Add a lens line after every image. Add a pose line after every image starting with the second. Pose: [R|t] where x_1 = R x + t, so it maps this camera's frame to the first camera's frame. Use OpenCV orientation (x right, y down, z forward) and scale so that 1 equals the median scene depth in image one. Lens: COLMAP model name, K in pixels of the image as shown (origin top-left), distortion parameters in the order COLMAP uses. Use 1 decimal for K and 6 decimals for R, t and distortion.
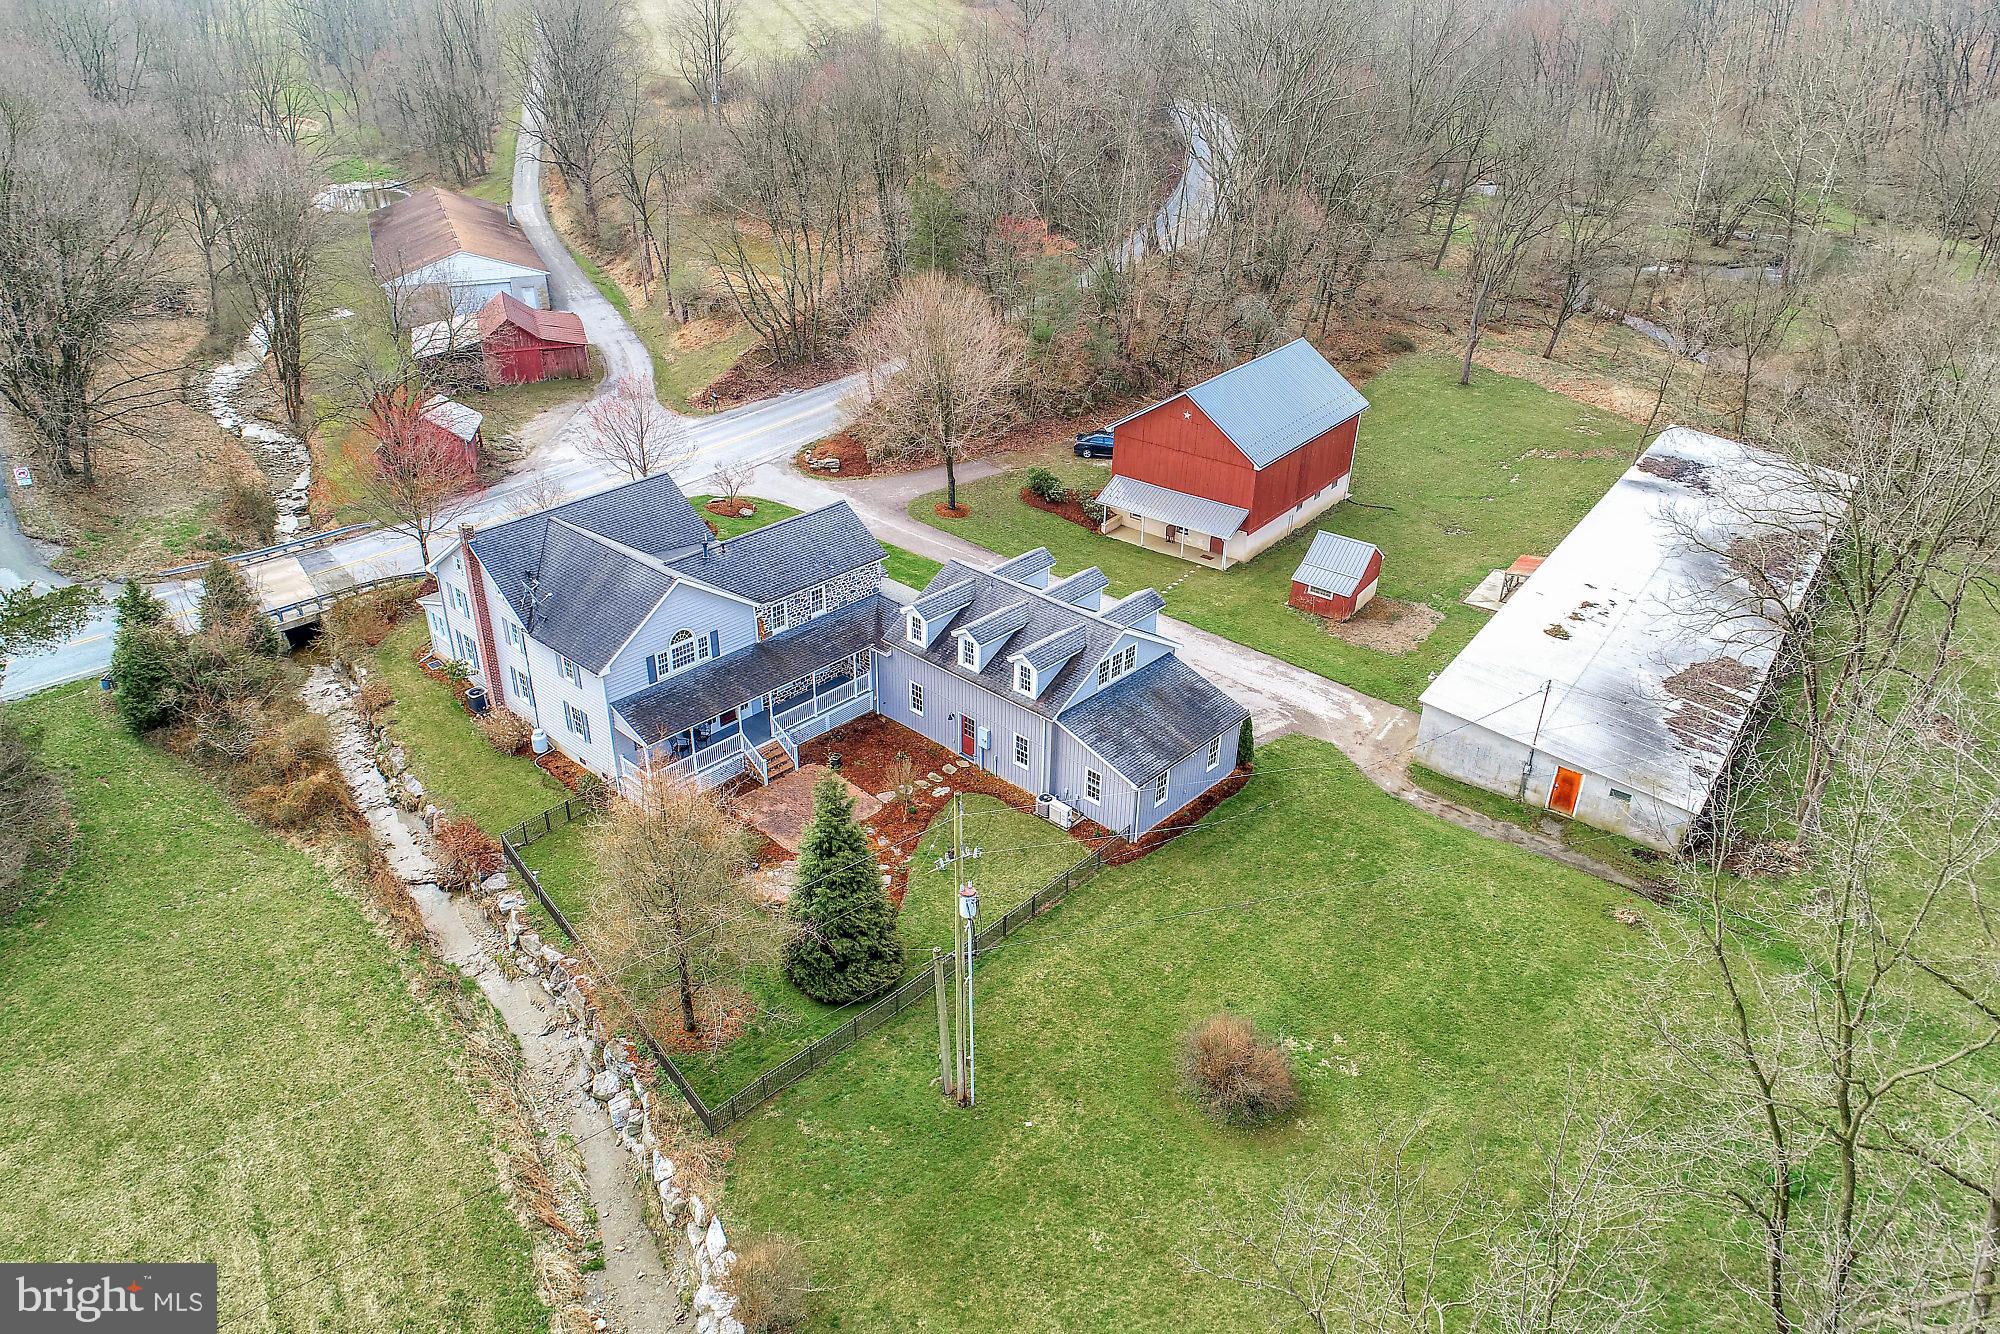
lens RADIAL K [[1345.0, 0, 1000.8], [0, 1345.0, 663.1], [0, 0, 1]] dist [0.000733, -0.002761]
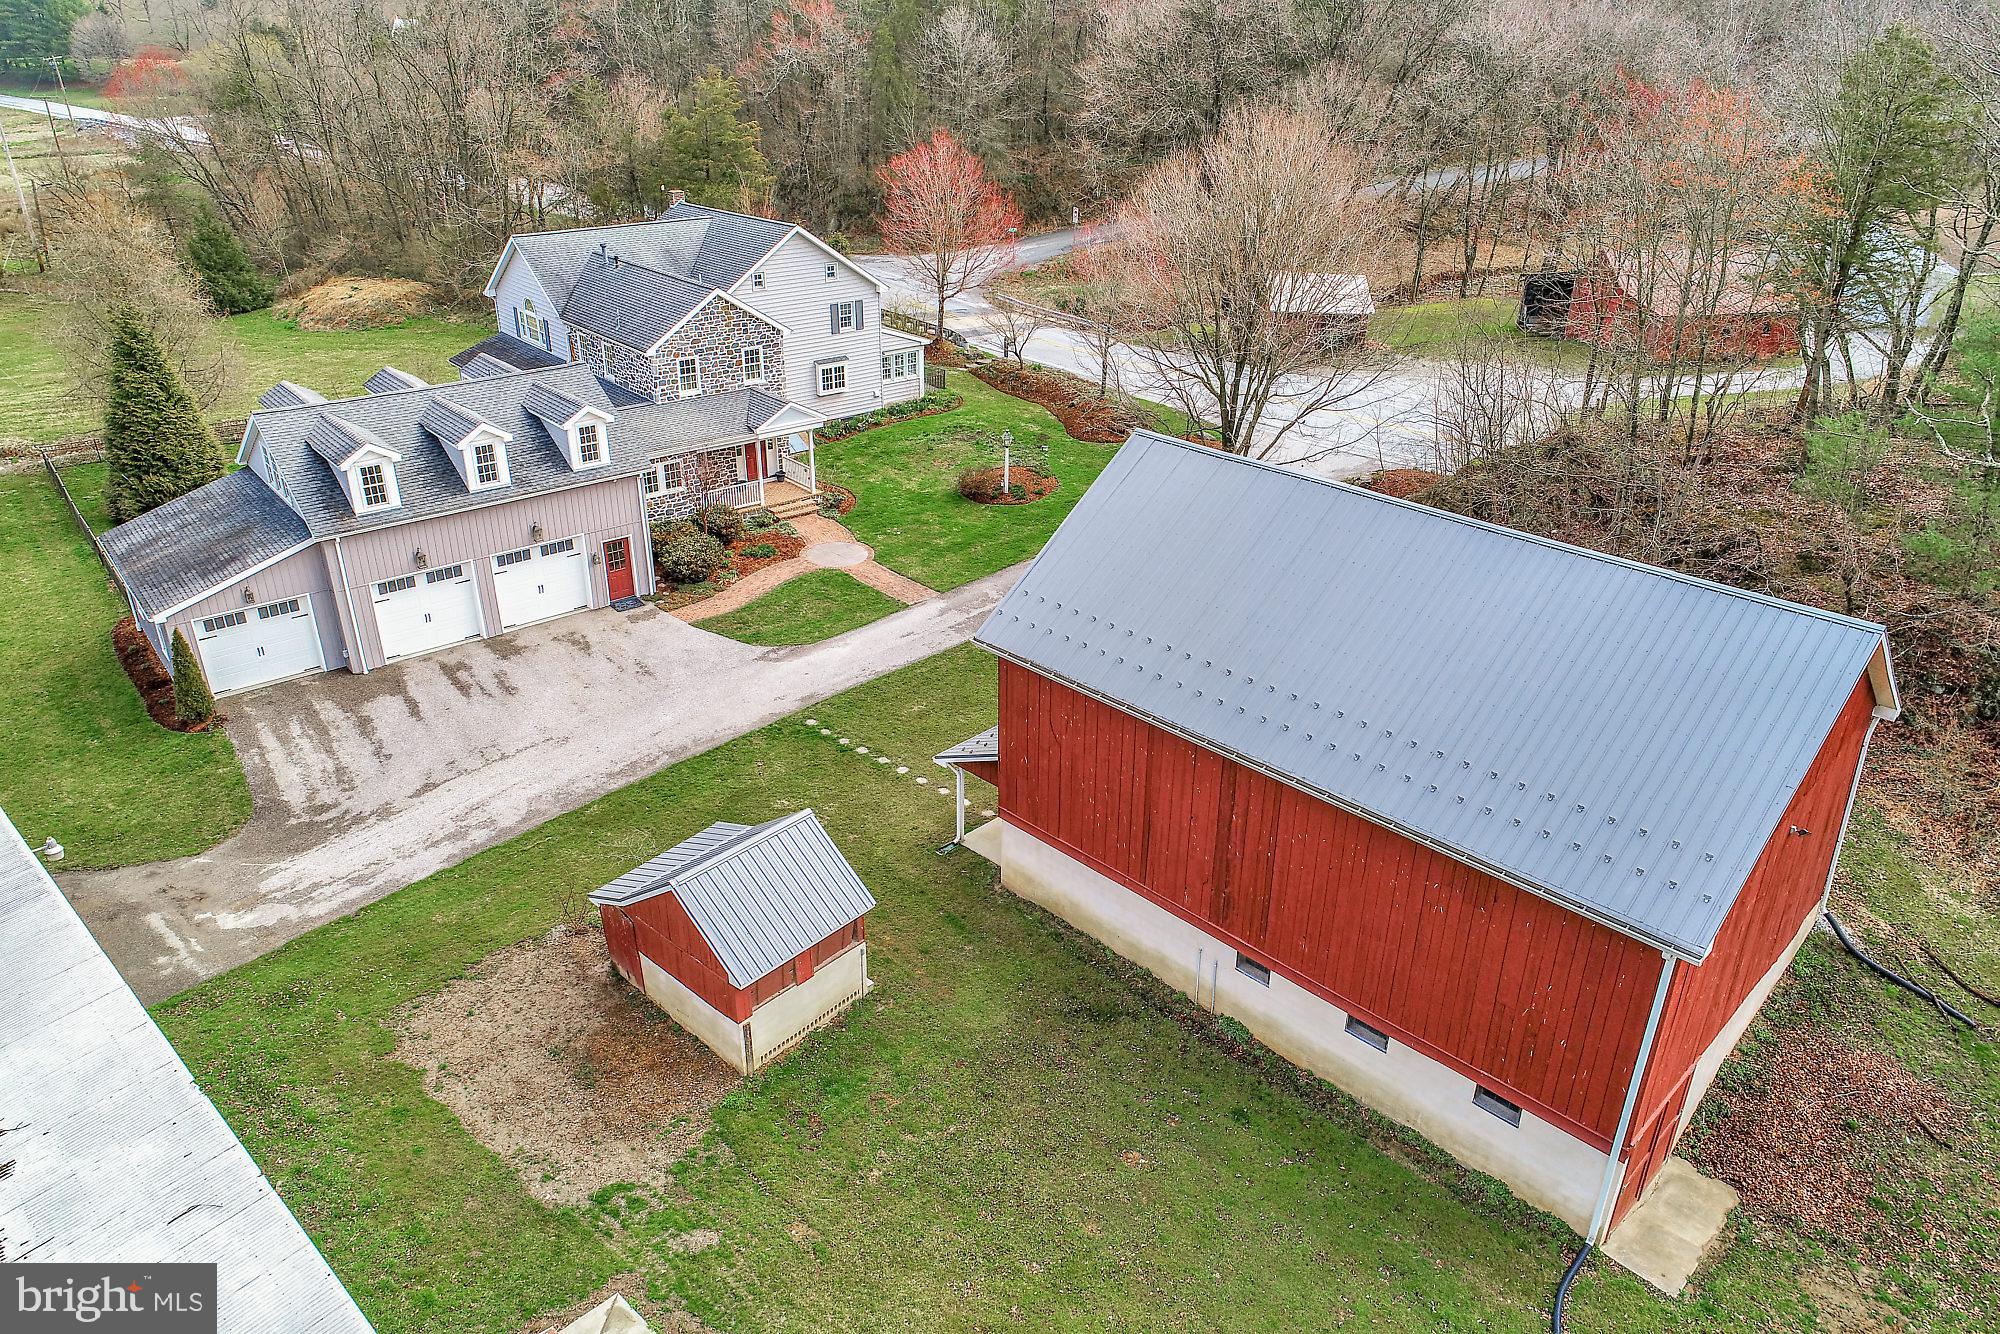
lens RADIAL K [[1345.0, 0, 1000.8], [0, 1345.0, 663.1], [0, 0, 1]] dist [0.000733, -0.002761]
pose [[-0.130406, 0.416545, -0.899713, 0.668524], [-0.490290, 0.761646, 0.423687, -0.380883], [0.861748, 0.496372, 0.104904, 1.231170]]
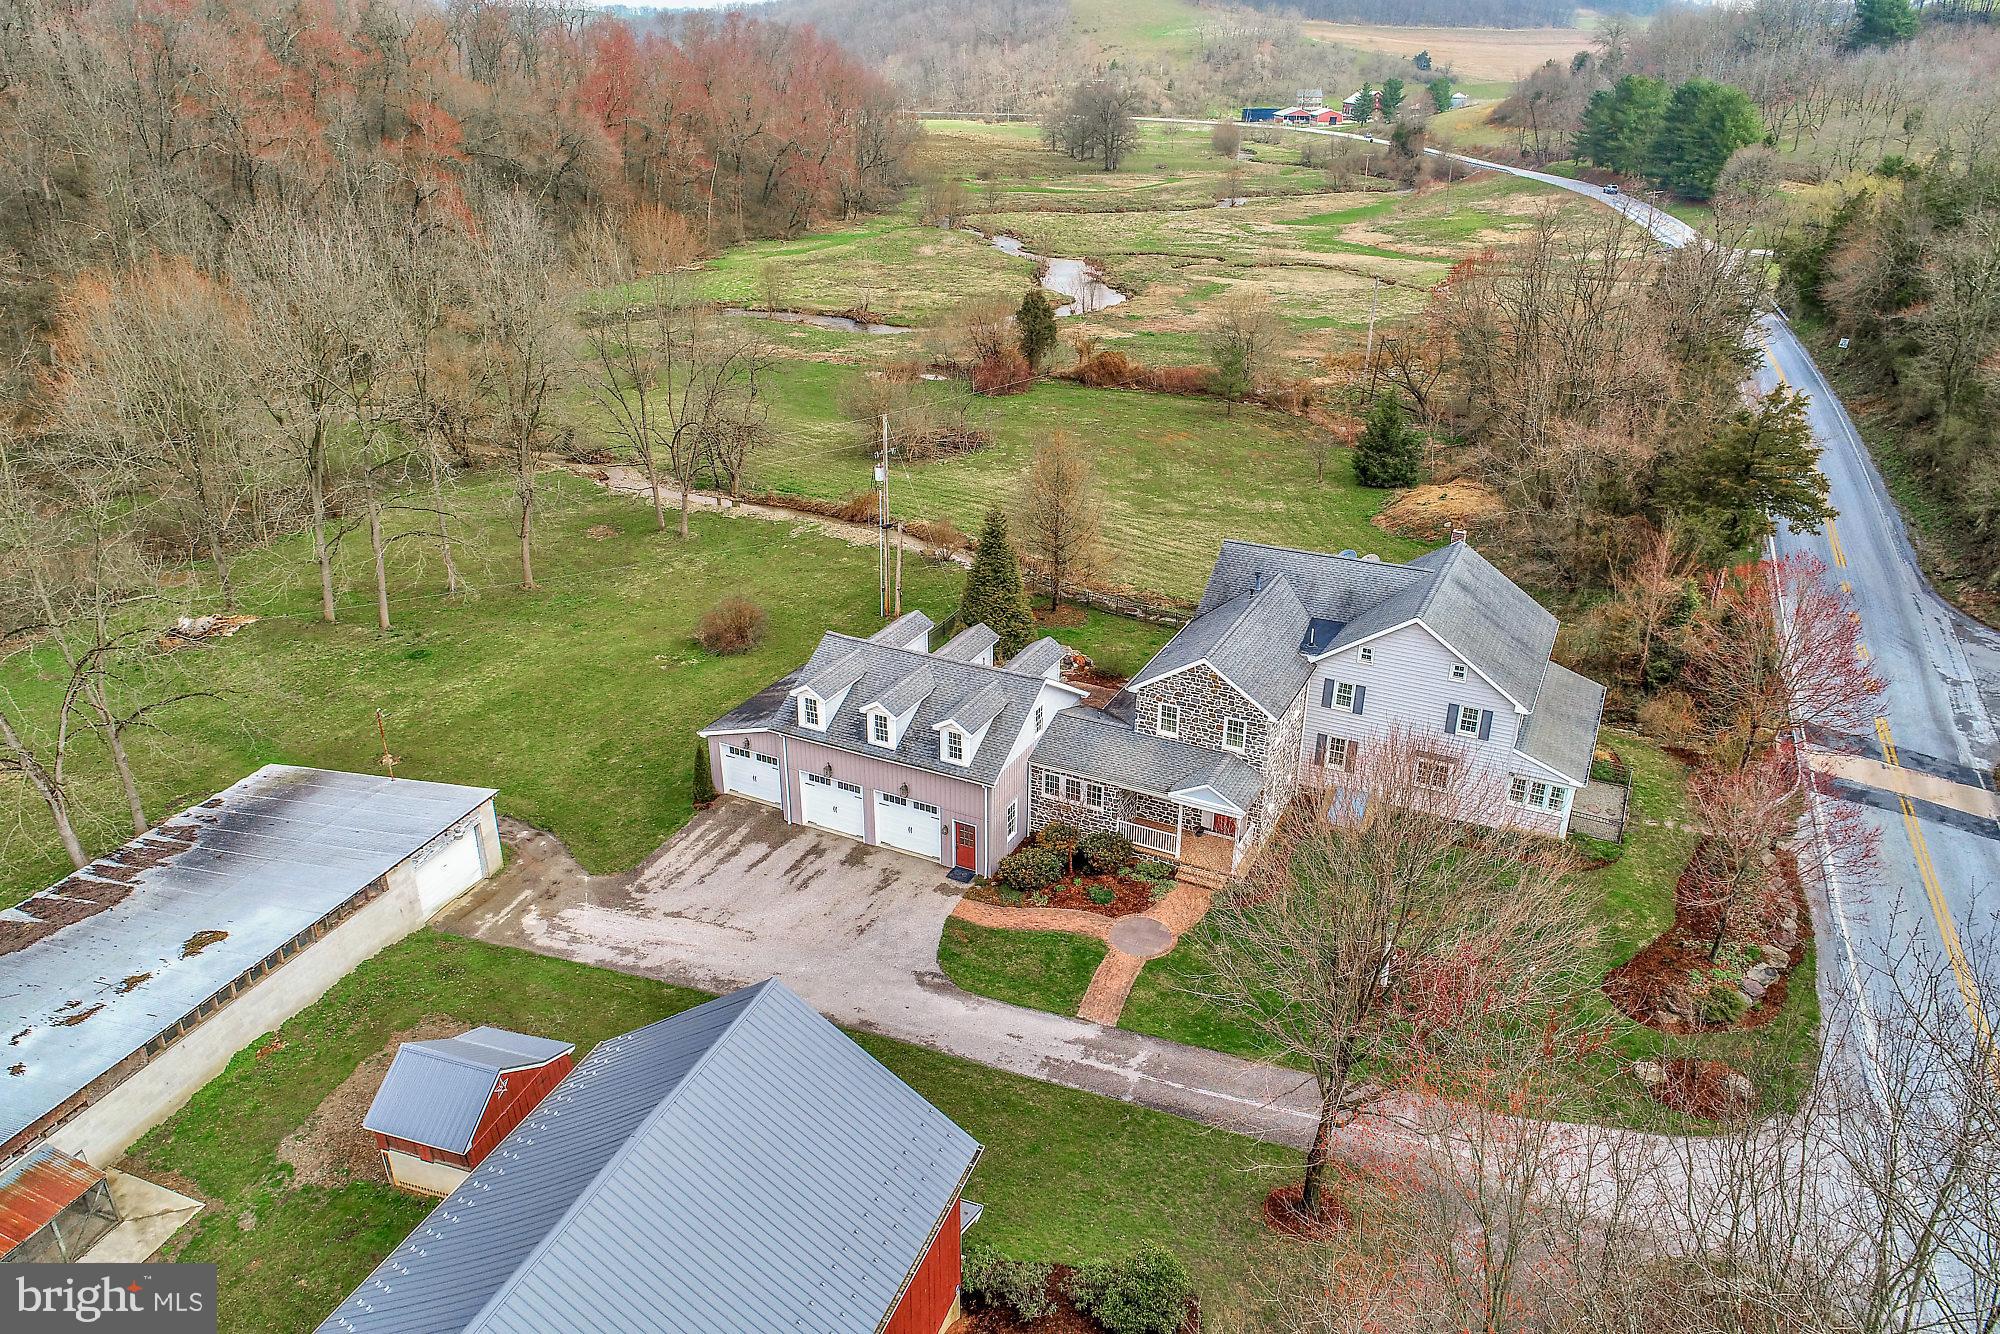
lens RADIAL K [[1336.7, 0, 1003.0], [0, 1336.7, 671.4], [0, 0, 1]] dist [0.001207, -0.002698]
pose [[-0.960044, 0.094735, -0.263326, 0.216450], [-0.155936, 0.600251, 0.784464, -0.756553], [0.232378, 0.794182, -0.561495, 1.503297]]
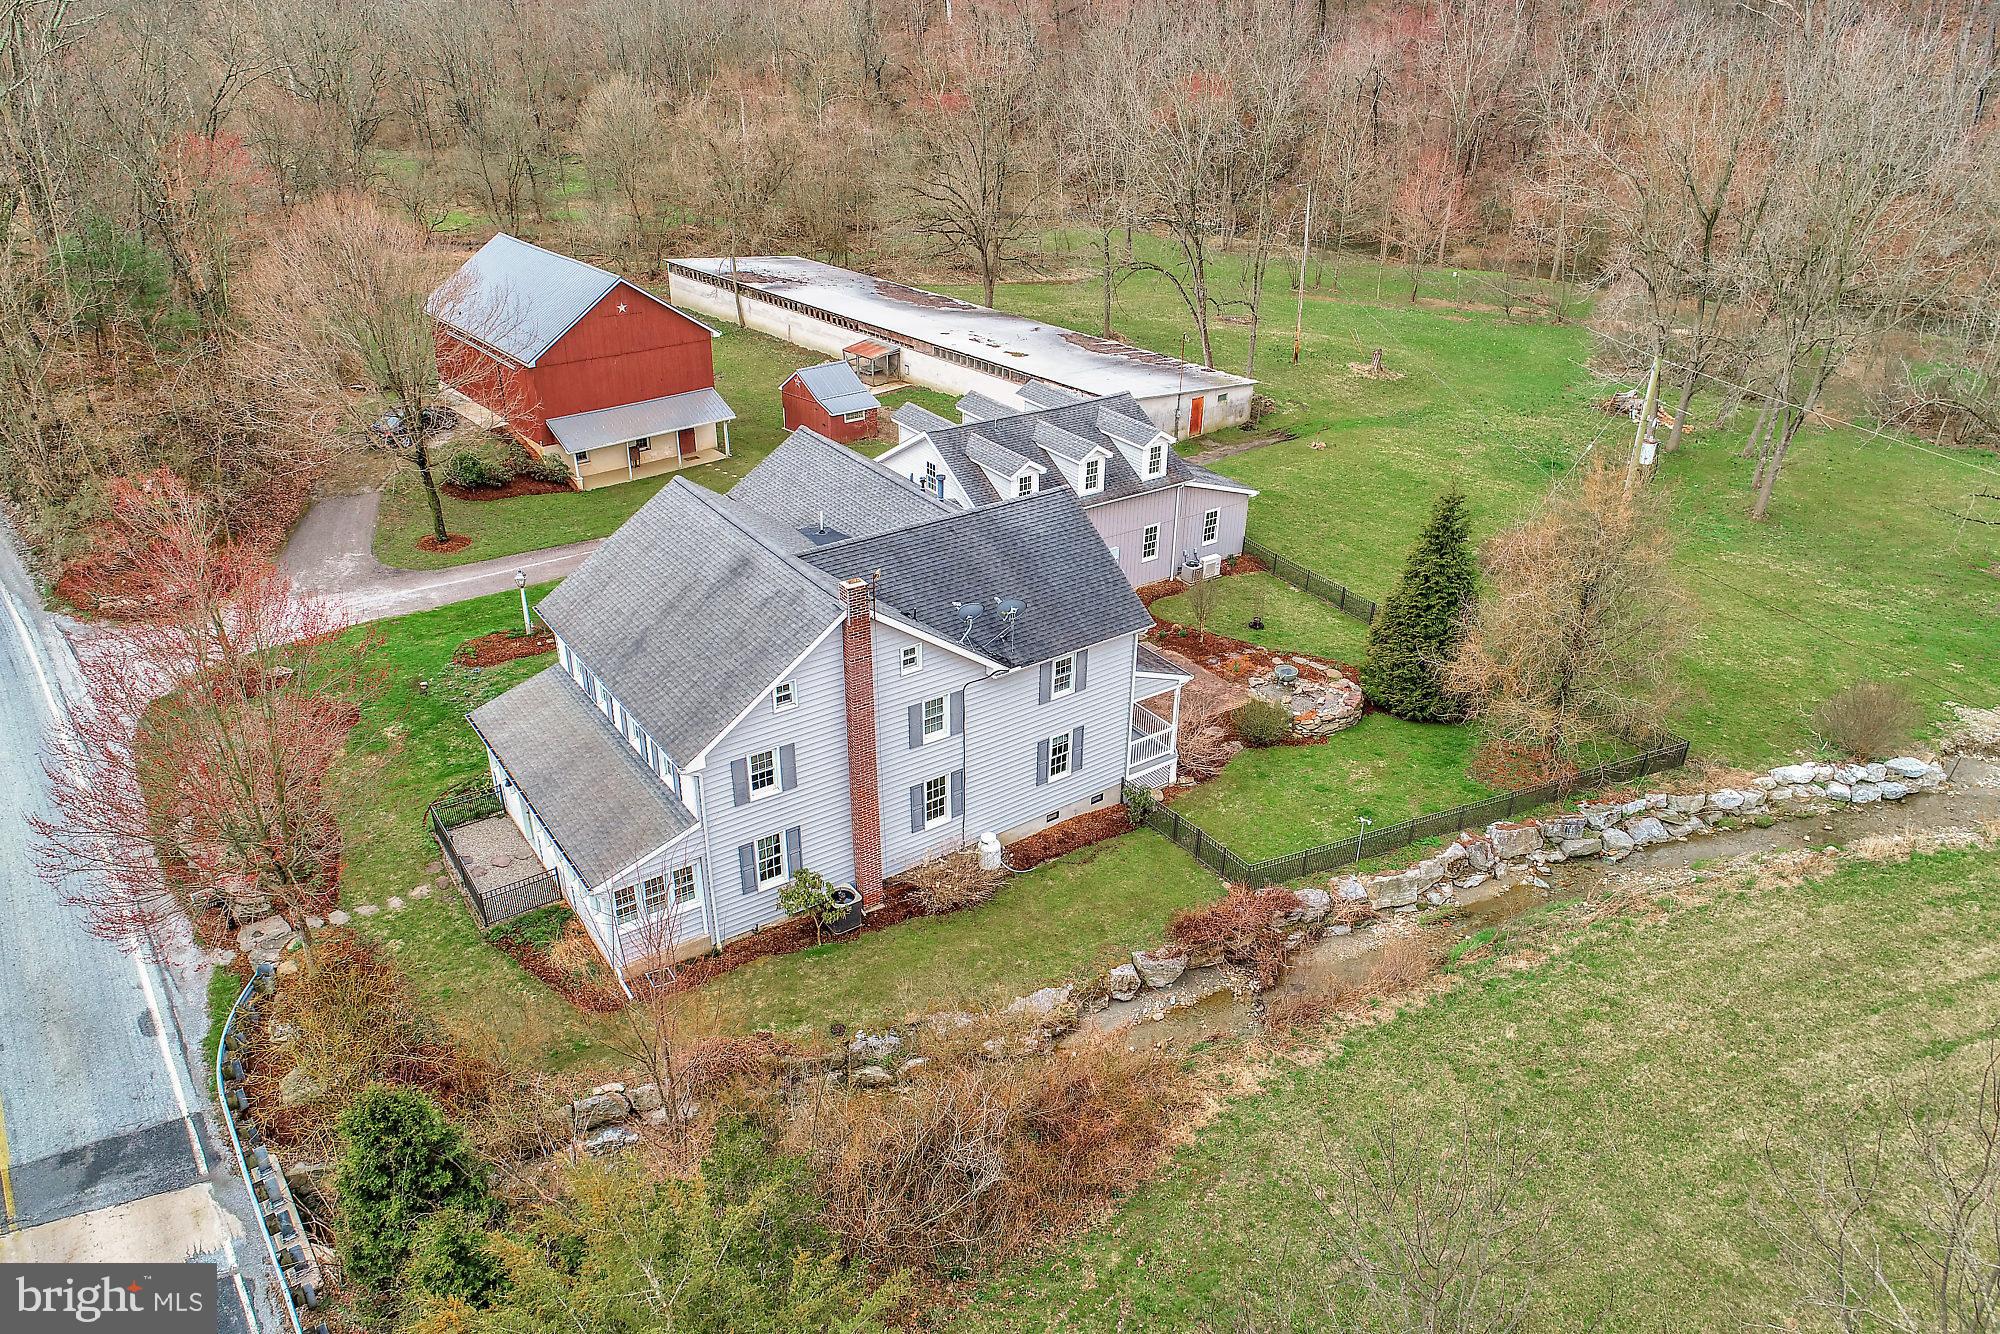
lens RADIAL K [[1345.0, 0, 1000.8], [0, 1345.0, 663.1], [0, 0, 1]] dist [0.000733, -0.002761]
pose [[0.214299, -0.463350, 0.859874, -0.830385], [0.464741, 0.822664, 0.327475, -0.216986], [-0.859123, 0.329441, 0.391634, 0.701073]]
